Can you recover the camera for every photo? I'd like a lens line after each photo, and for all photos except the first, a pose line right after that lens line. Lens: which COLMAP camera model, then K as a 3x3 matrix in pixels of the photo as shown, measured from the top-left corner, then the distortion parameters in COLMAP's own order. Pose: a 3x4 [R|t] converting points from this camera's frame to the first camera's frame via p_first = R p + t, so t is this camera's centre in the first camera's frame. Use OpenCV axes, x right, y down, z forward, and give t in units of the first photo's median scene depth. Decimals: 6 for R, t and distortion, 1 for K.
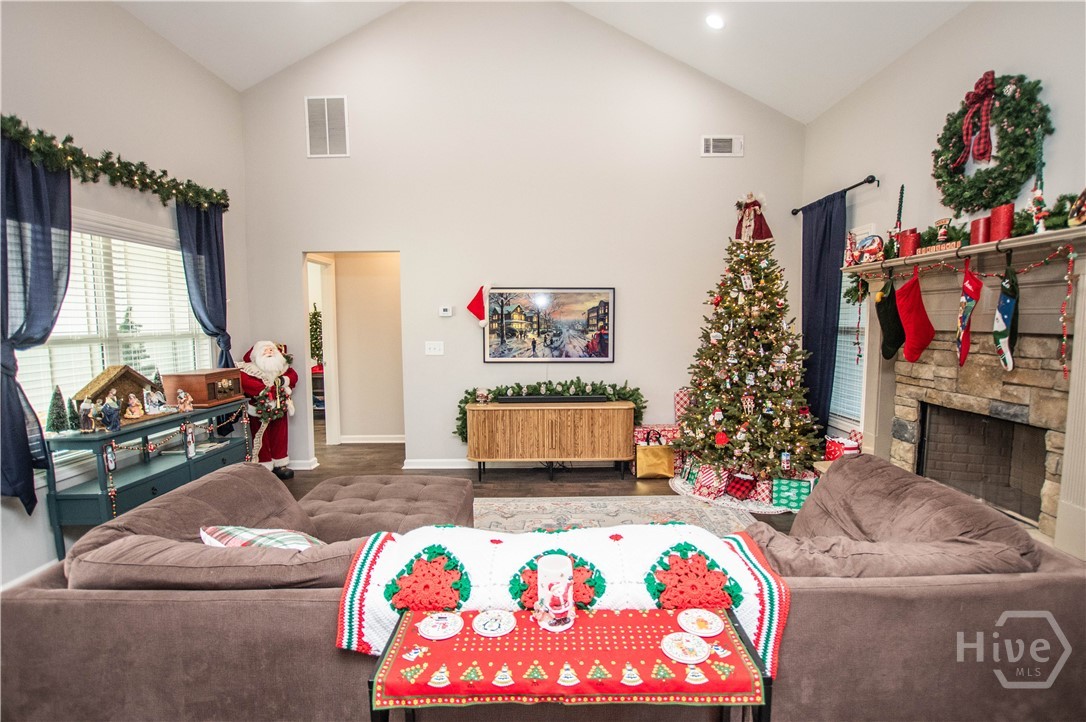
lens RADIAL K [[522.7, 0, 548.5], [0, 522.7, 367.0], [0, 0, 1]] dist [-0.029773, 0.000487]
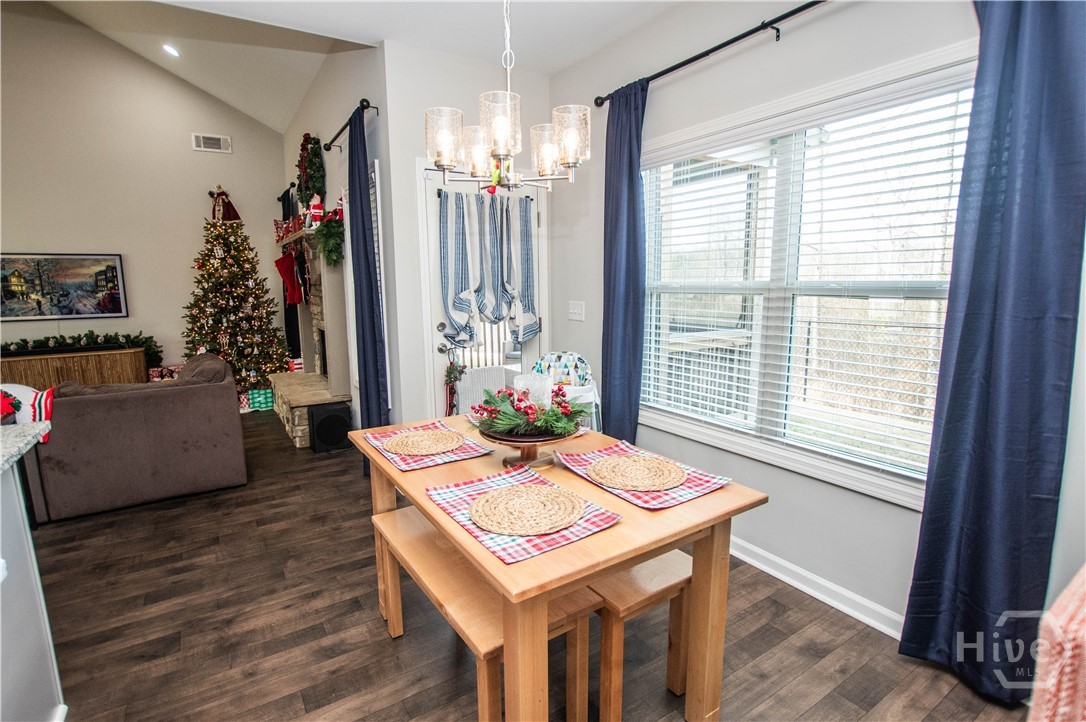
lens RADIAL K [[522.7, 0, 548.5], [0, 522.7, 367.0], [0, 0, 1]] dist [-0.029773, 0.000487]
pose [[0.837824, -0.094260, 0.537741, 0.298092], [0.055046, 0.994548, 0.088569, 0.056484], [-0.543158, -0.044604, 0.838445, -0.538069]]
